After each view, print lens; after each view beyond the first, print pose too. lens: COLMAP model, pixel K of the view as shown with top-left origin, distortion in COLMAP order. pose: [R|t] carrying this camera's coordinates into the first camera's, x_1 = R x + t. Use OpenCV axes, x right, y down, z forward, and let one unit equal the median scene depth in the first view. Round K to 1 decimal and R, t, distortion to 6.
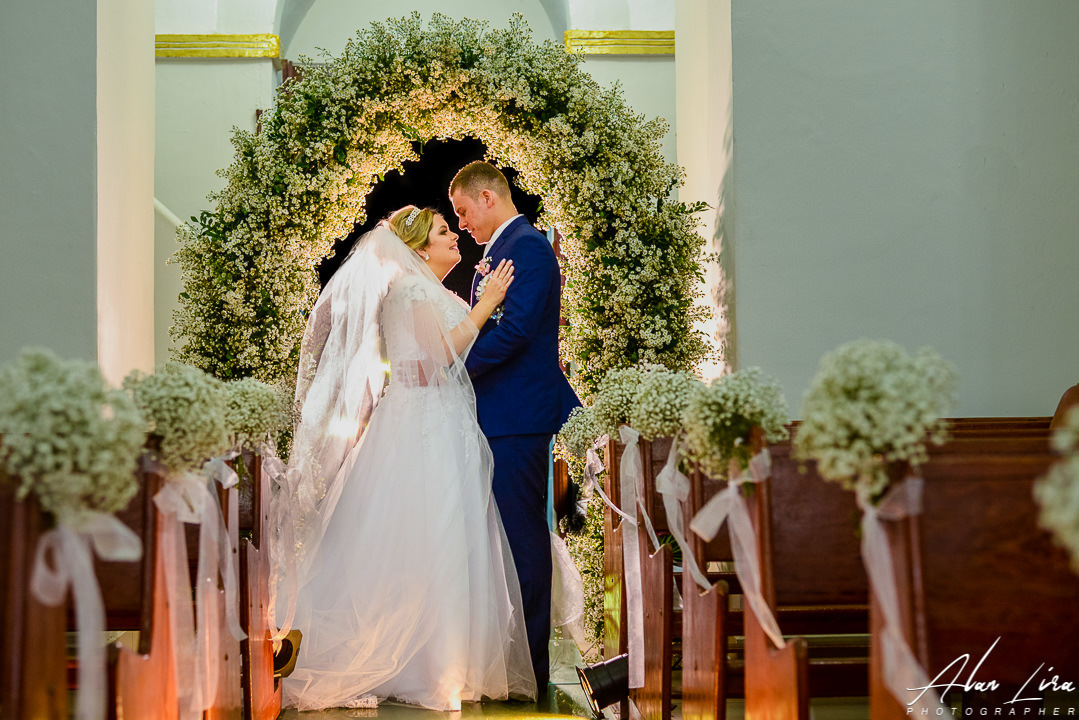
lens RADIAL K [[1556.2, 0, 519.0], [0, 1556.2, 356.1], [0, 0, 1]] dist [-0.075752, -0.018636]
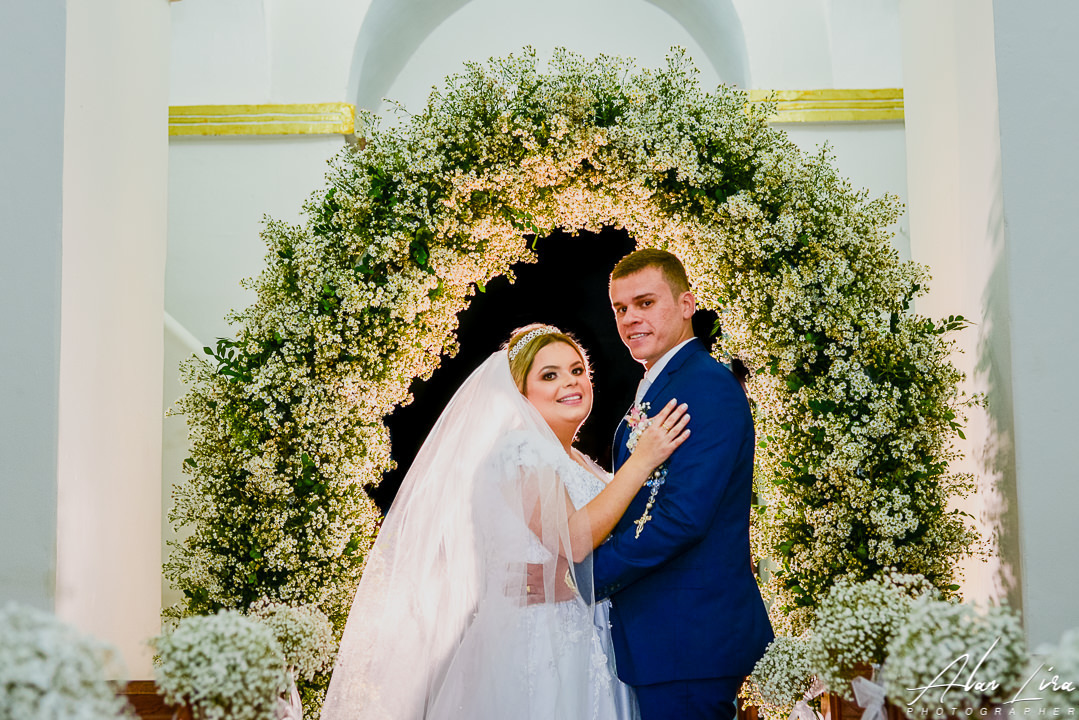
lens RADIAL K [[2006.5, 0, 535.6], [0, 2006.5, 265.5], [0, 0, 1]] dist [-0.086953, -0.080586]
pose [[0.997184, -0.014411, -0.073594, 0.000126], [0.004592, 0.991256, -0.131875, -0.008666], [0.074851, 0.131165, 0.988531, 0.135874]]
